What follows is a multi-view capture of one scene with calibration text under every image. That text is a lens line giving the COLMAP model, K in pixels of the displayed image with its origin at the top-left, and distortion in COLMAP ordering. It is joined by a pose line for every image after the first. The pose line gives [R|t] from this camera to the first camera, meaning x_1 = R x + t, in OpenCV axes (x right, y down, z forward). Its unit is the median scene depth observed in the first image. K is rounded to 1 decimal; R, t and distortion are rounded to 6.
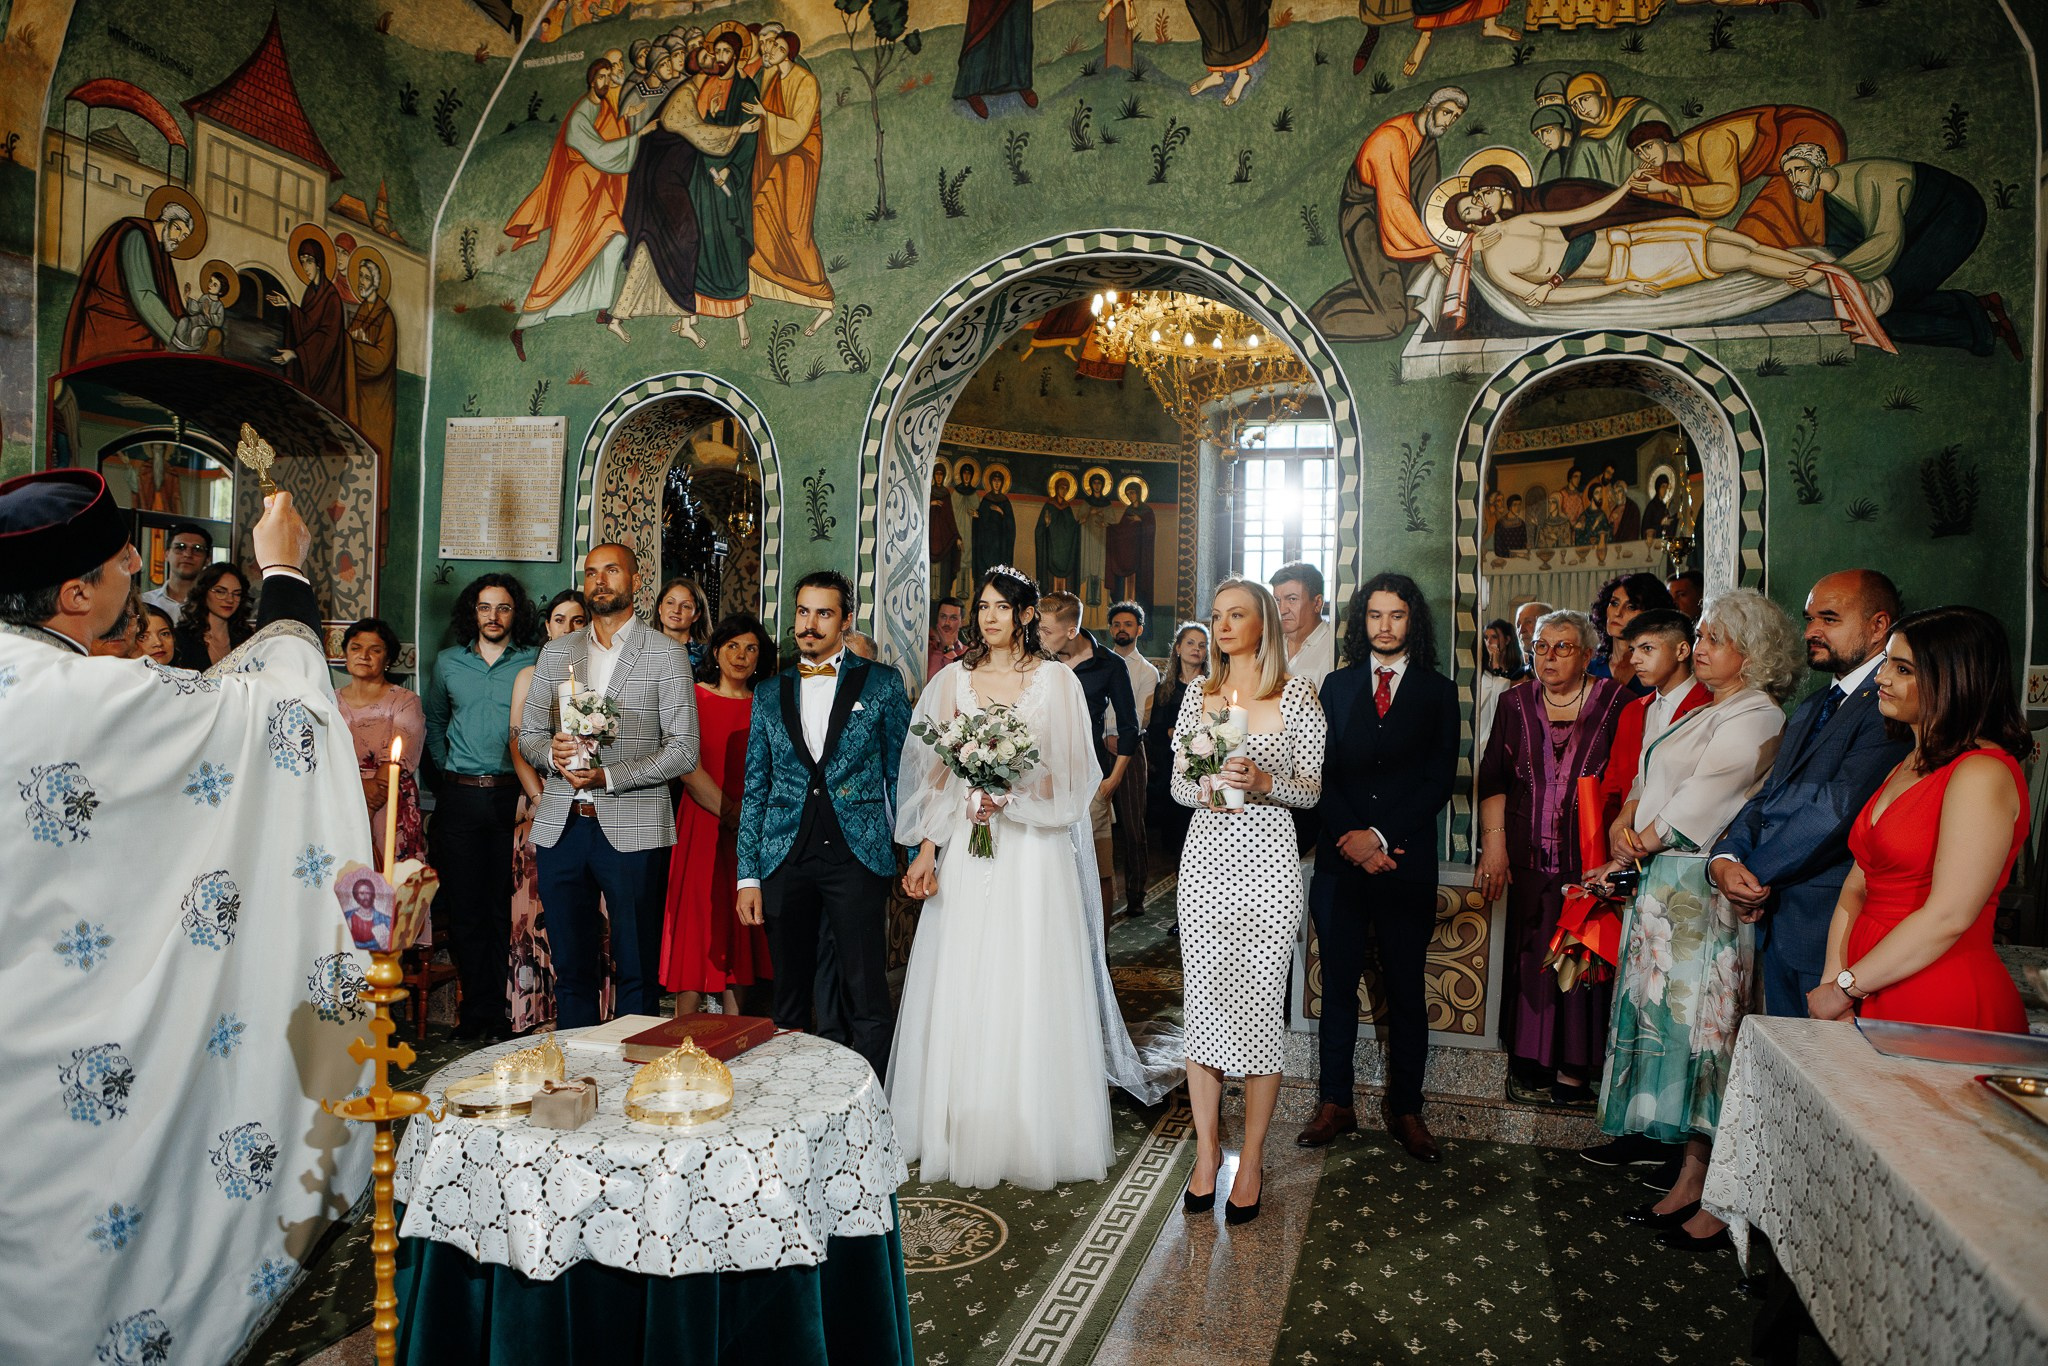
lens RADIAL K [[1407.2, 0, 1021.3], [0, 1407.2, 667.6], [0, 0, 1]] dist [-0.088748, 0.070765]
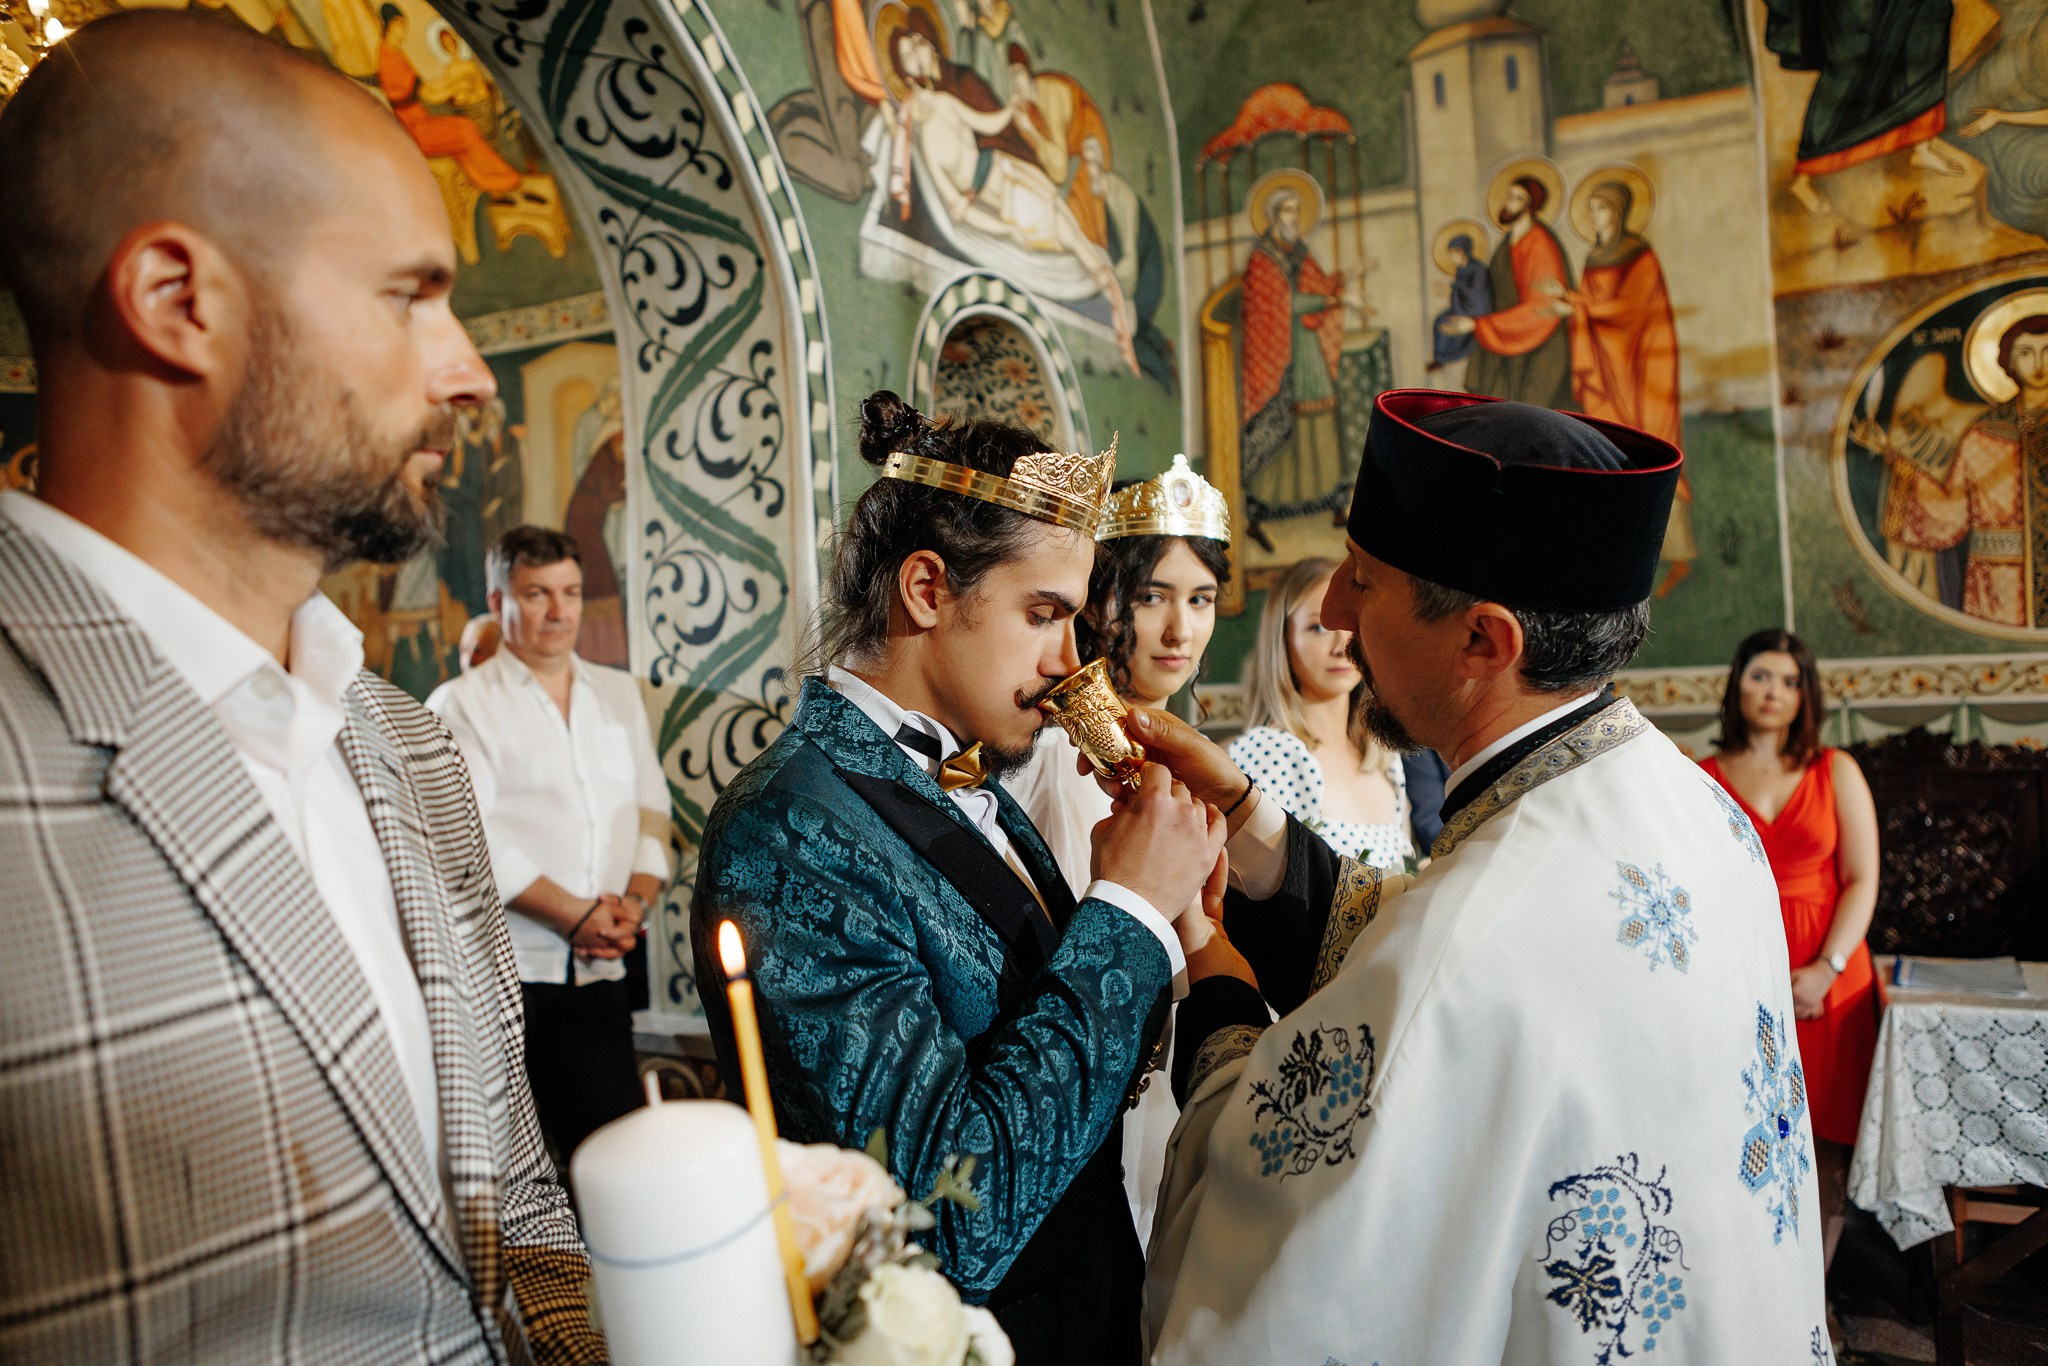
lens RADIAL K [[1498.4, 0, 1035.2], [0, 1498.4, 665.8], [0, 0, 1]] dist [-0.062678, 0.057970]
pose [[0.168751, -0.001058, 0.985658, -0.366310], [0.037742, 0.999273, -0.005389, -0.013245], [-0.984936, 0.038110, 0.168668, 0.732341]]
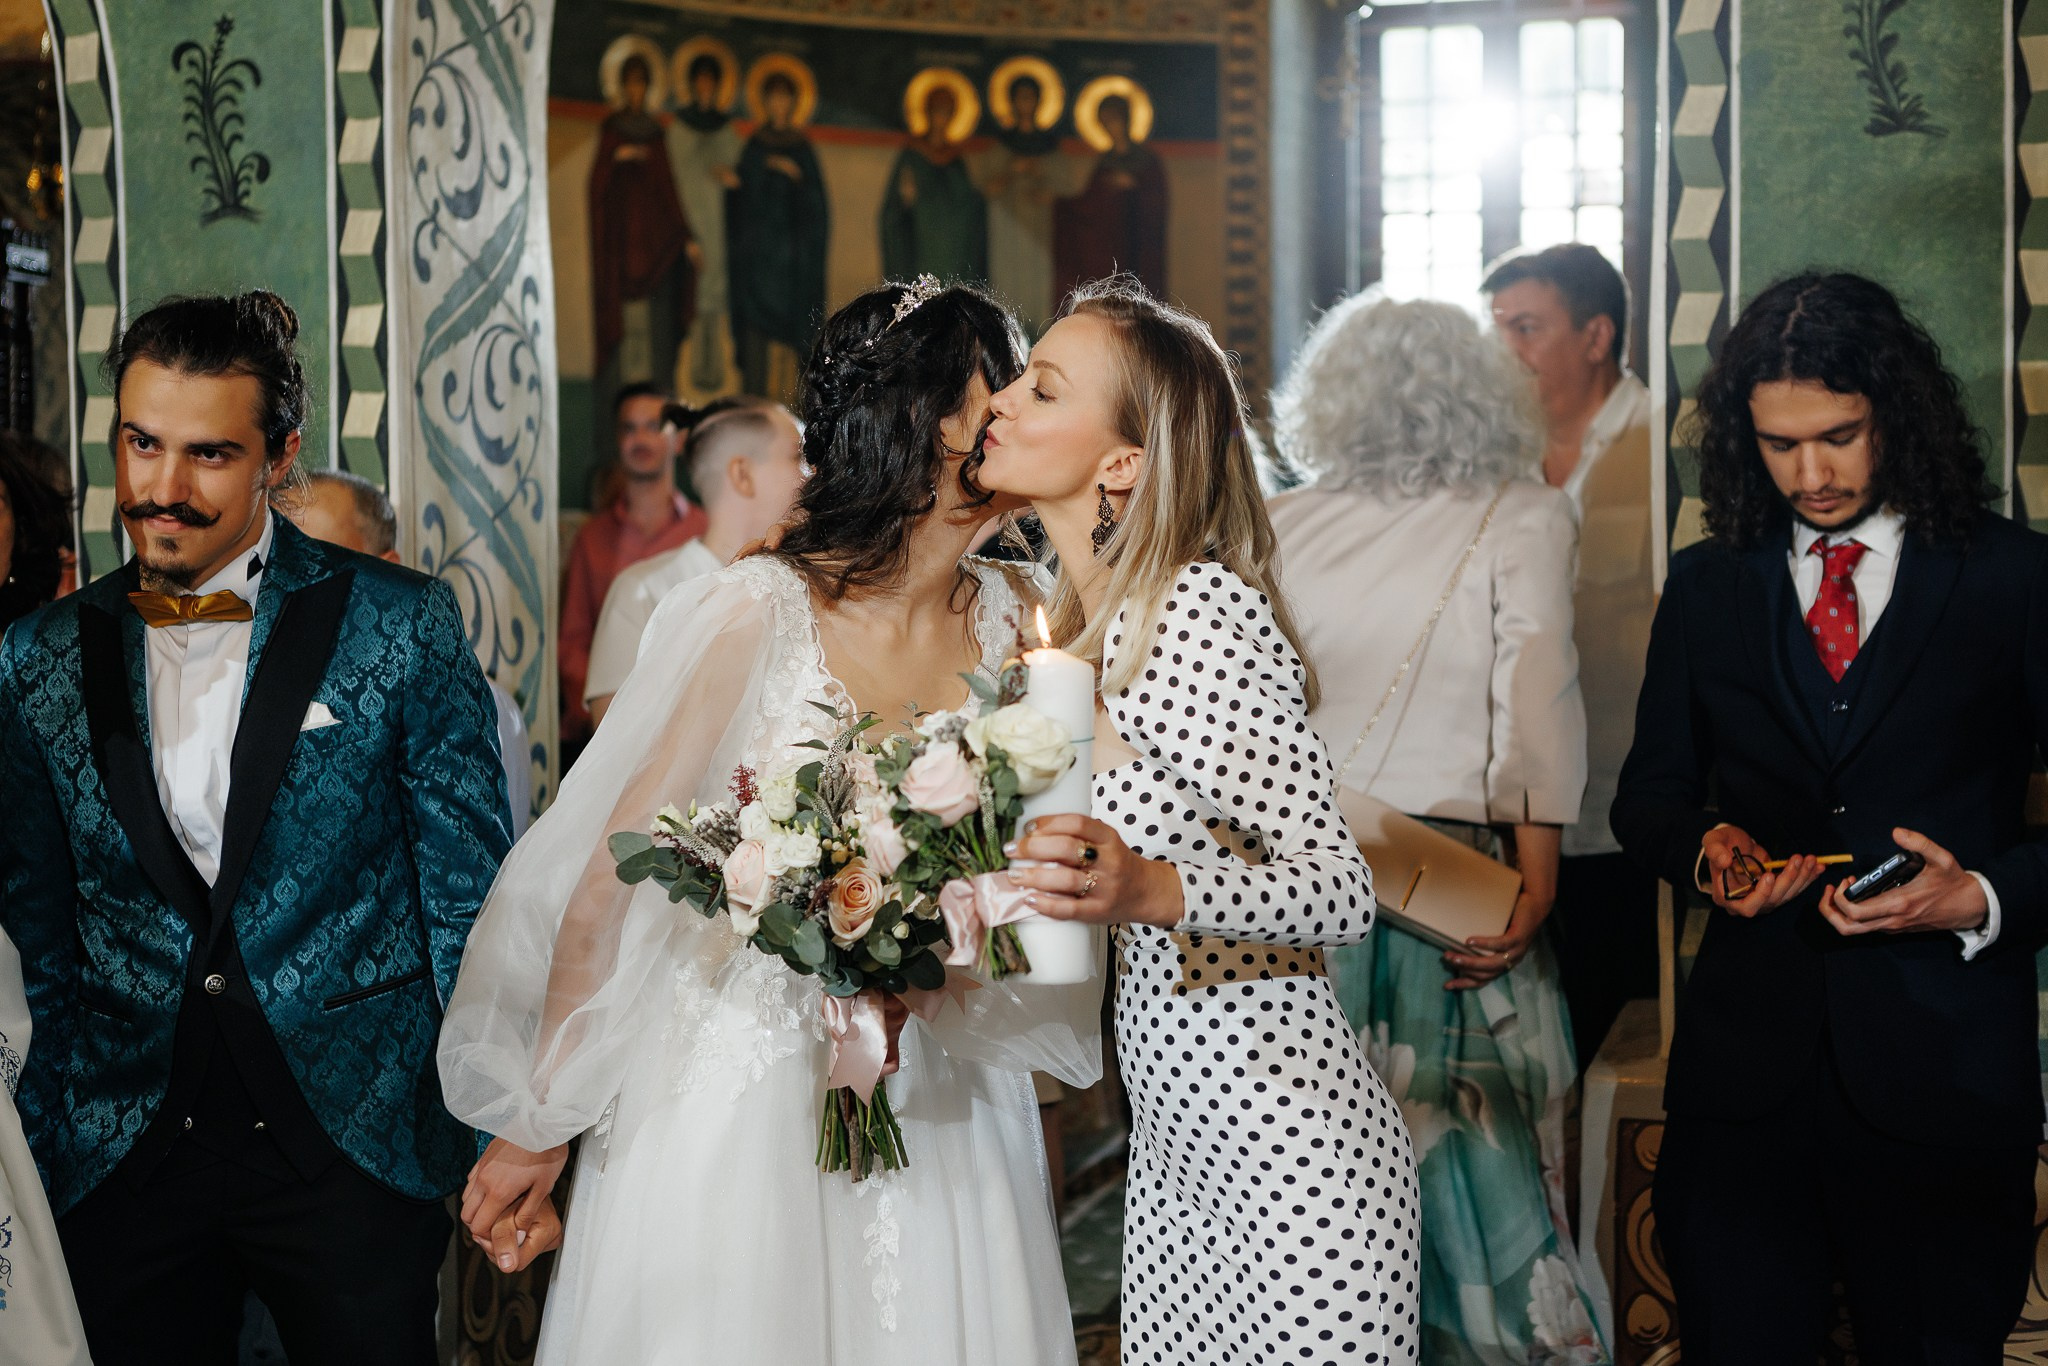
lens RADIAL K [[3055.9, 0, 1030.2], [0, 3055.9, 663.9], [0, 0, 1]] dist [0.083068, 0.000000]
pose [[0.998523, -0.034268, 0.042161, 0.025150], [0.032580, 0.998664, 0.040099, -0.002333], [-0.043479, -0.038666, 0.998306, 0.207881]]
